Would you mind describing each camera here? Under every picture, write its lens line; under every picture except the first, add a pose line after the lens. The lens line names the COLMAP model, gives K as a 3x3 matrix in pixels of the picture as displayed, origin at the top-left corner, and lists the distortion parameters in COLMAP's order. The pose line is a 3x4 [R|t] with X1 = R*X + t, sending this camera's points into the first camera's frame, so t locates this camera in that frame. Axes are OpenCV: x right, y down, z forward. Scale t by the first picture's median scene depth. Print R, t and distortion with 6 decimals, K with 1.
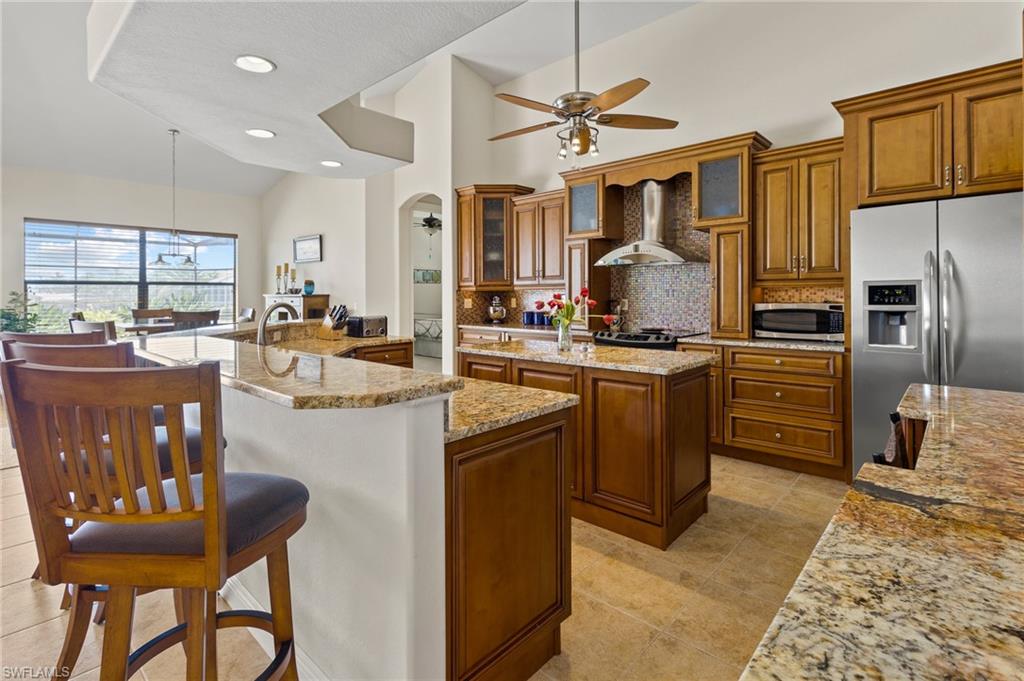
lens RADIAL K [[487.8, 0, 507.6], [0, 487.8, 291.9], [0, 0, 1]] dist [0.004875, -0.002054]
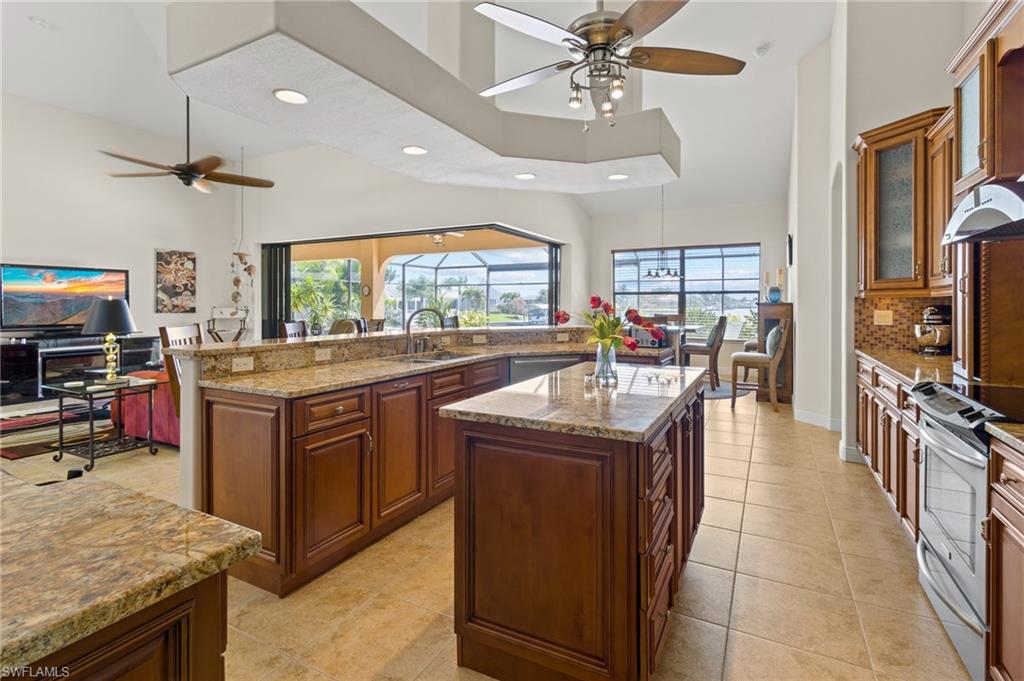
lens RADIAL K [[487.8, 0, 511.8], [0, 487.8, 309.7], [0, 0, 1]] dist [0.004875, -0.002054]
pose [[0.266836, 0.017268, -0.963587, 0.332655], [0.003860, 0.999812, 0.018986, -0.000681], [0.963734, -0.008785, 0.266719, 0.289376]]
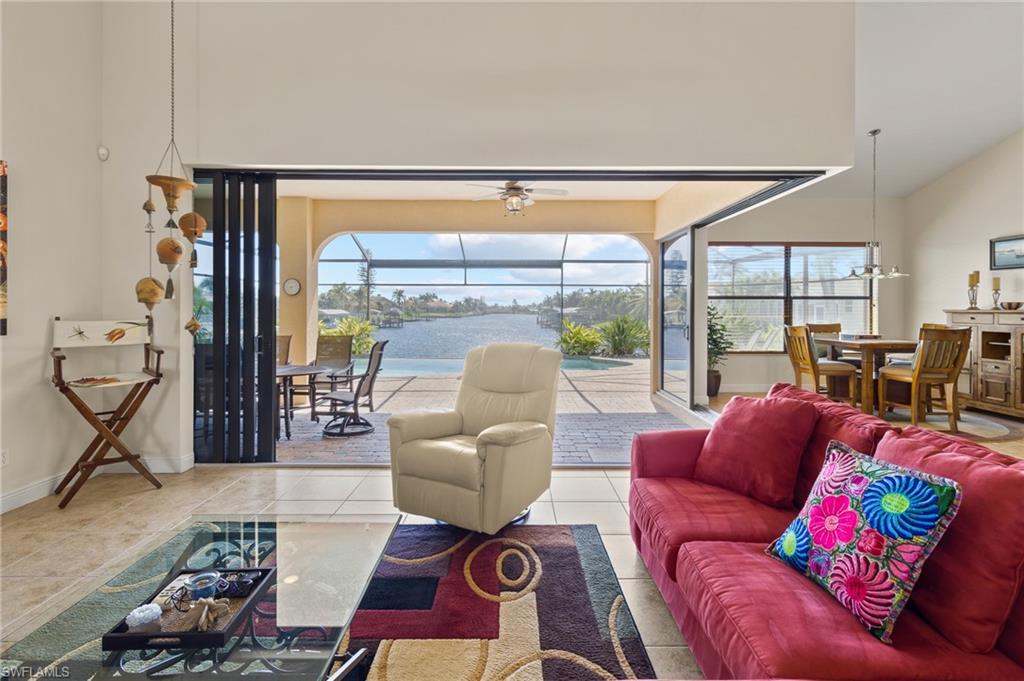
lens RADIAL K [[487.8, 0, 515.3], [0, 487.8, 312.2], [0, 0, 1]] dist [0.004875, -0.002054]
pose [[0.690306, 0.010923, -0.723435, -0.434959], [-0.002359, 0.999915, 0.012846, 0.000593], [0.723513, -0.007161, 0.690273, -0.112086]]
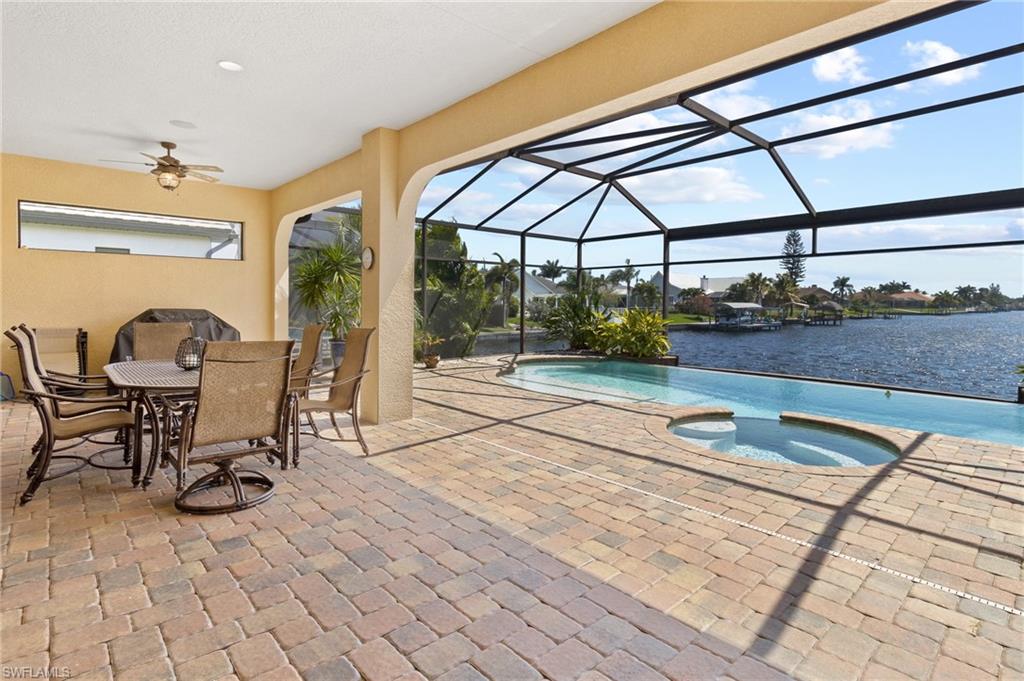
lens RADIAL K [[505.9, 0, 520.5], [0, 505.9, 310.3], [0, 0, 1]] dist [0.040054, -0.000394]
pose [[-0.053554, 0.021919, -0.998324, -0.751450], [0.000079, 0.999759, 0.021946, 0.022799], [0.998565, 0.001097, -0.053543, 0.526736]]
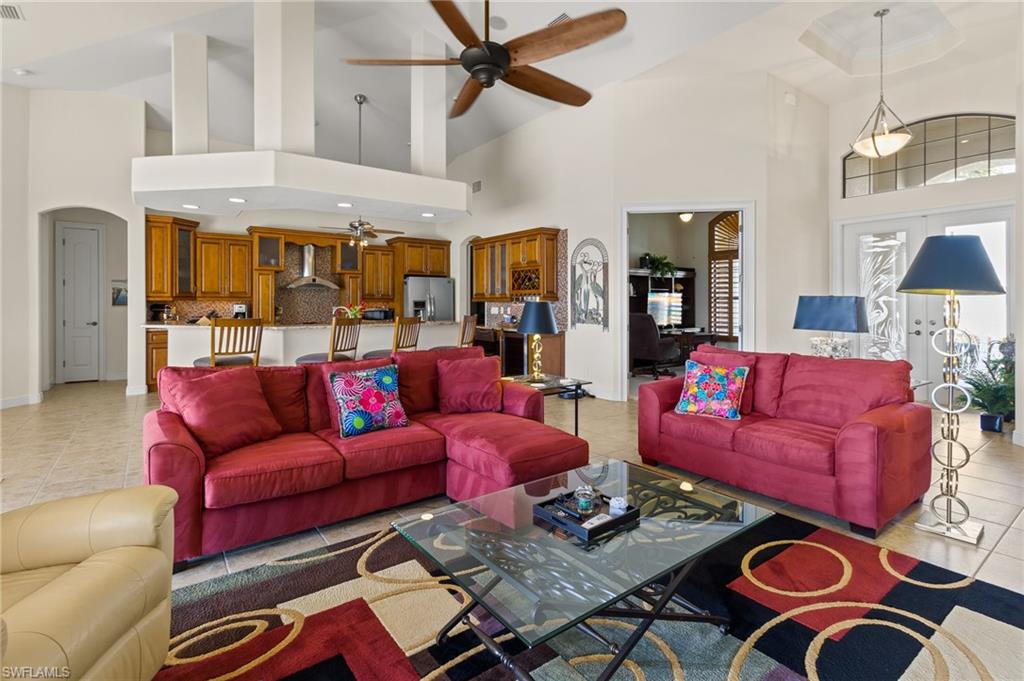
lens RADIAL K [[487.8, 0, 508.7], [0, 487.8, 303.2], [0, 0, 1]] dist [0.004875, -0.002054]
pose [[0.179284, 0.007222, 0.983771, -0.898412], [-0.008393, 0.999948, -0.005811, 0.003496], [-0.983762, -0.007215, 0.179335, -0.077447]]
